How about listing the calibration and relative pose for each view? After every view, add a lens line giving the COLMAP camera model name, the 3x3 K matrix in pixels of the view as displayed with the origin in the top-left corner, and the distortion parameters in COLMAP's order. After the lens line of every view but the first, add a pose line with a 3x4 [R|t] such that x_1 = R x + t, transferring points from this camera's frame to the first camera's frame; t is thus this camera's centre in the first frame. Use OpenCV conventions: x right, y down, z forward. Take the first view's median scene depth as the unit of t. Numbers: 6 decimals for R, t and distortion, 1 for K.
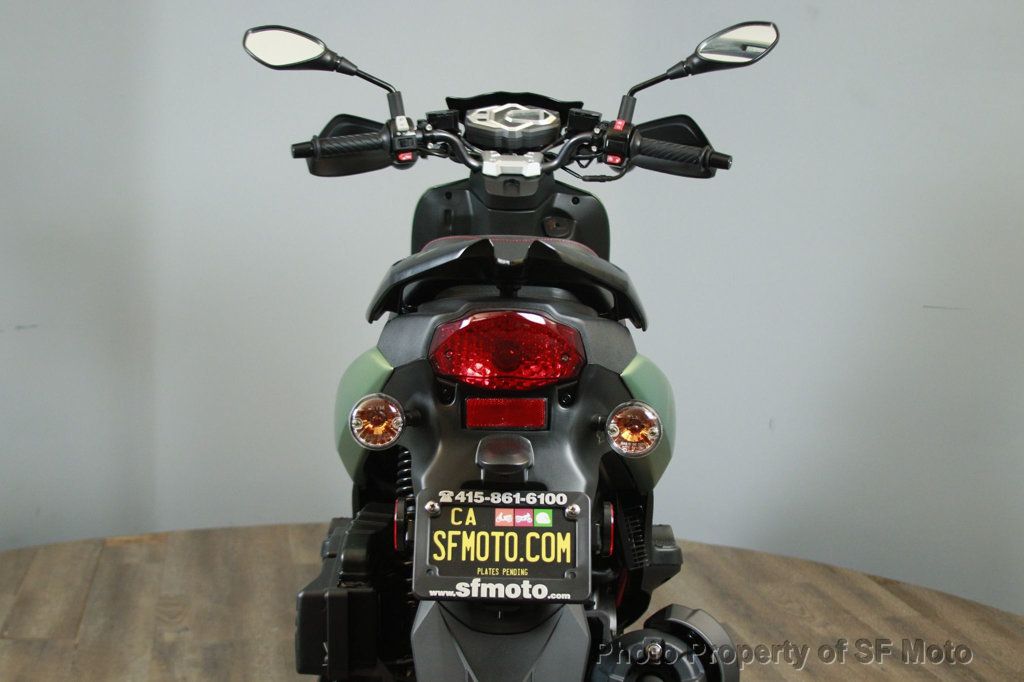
lens RADIAL K [[1460.9, 0, 512.9], [0, 1460.9, 336.8], [0, 0, 1]] dist [-0.053940, 0.000000]
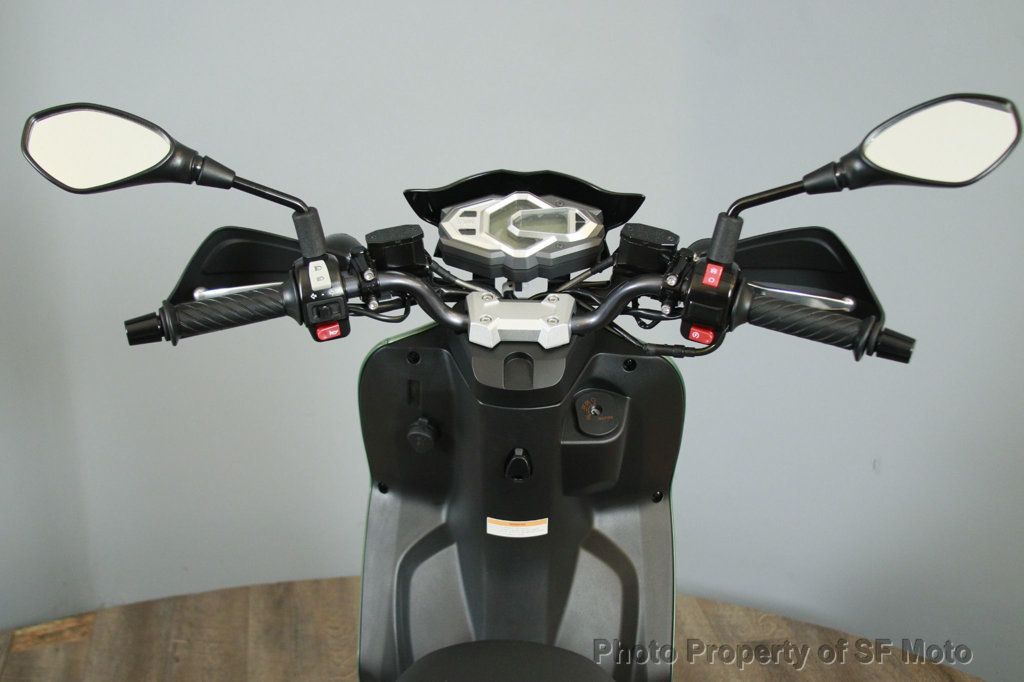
lens RADIAL K [[1366.0, 0, 513.7], [0, 1366.0, 342.6], [0, 0, 1]] dist [-0.144918, 0.000000]
pose [[0.999641, -0.006987, -0.025876, 0.010878], [0.011931, 0.980494, 0.196185, -0.218701], [0.024001, -0.196423, 0.980225, 0.484935]]
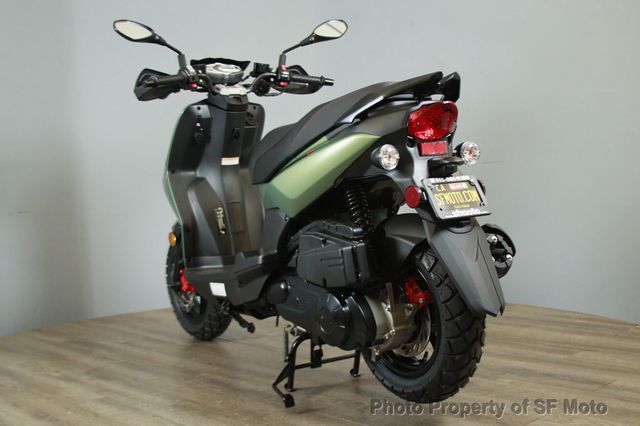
lens RADIAL K [[853.7, 0, 320.0], [0, 853.7, 212.7], [0, 0, 1]] dist [-0.144918, 0.000000]
pose [[0.821449, -0.114014, 0.558769, -0.590553], [0.154551, 0.987651, -0.025680, 0.101335], [-0.548941, 0.107453, 0.828926, -0.026964]]
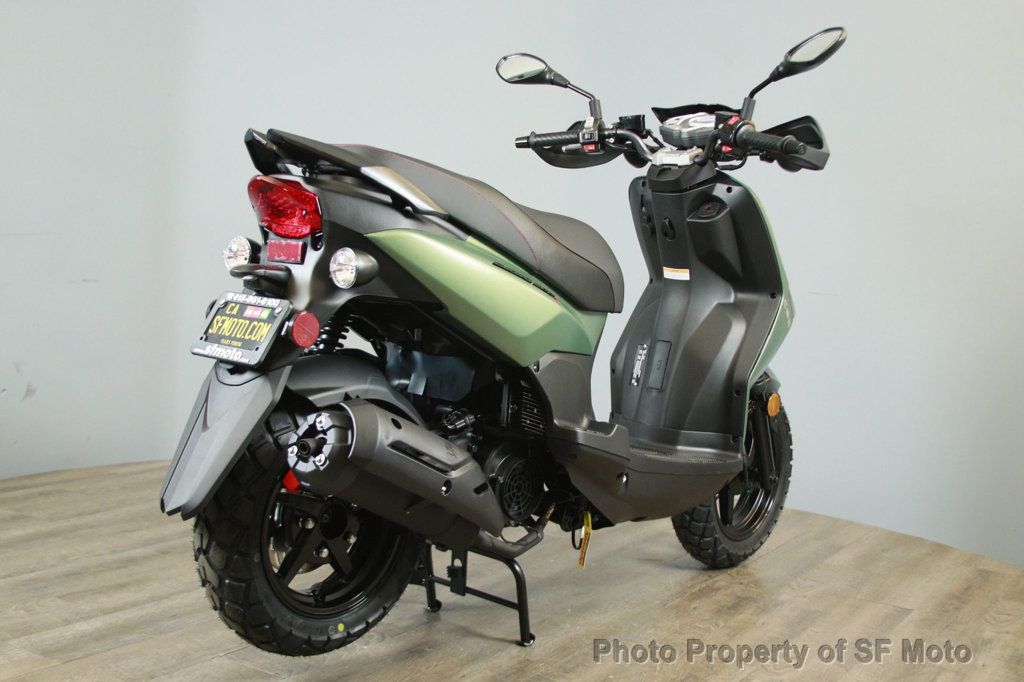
lens RADIAL K [[1366.0, 0, 510.1], [0, 1366.0, 342.3], [0, 0, 1]] dist [-0.144918, 0.000000]
pose [[0.749595, 0.085808, -0.656312, 0.673530], [-0.145470, 0.988675, -0.036884, 0.100519], [0.645714, 0.123122, 0.753588, 0.068894]]
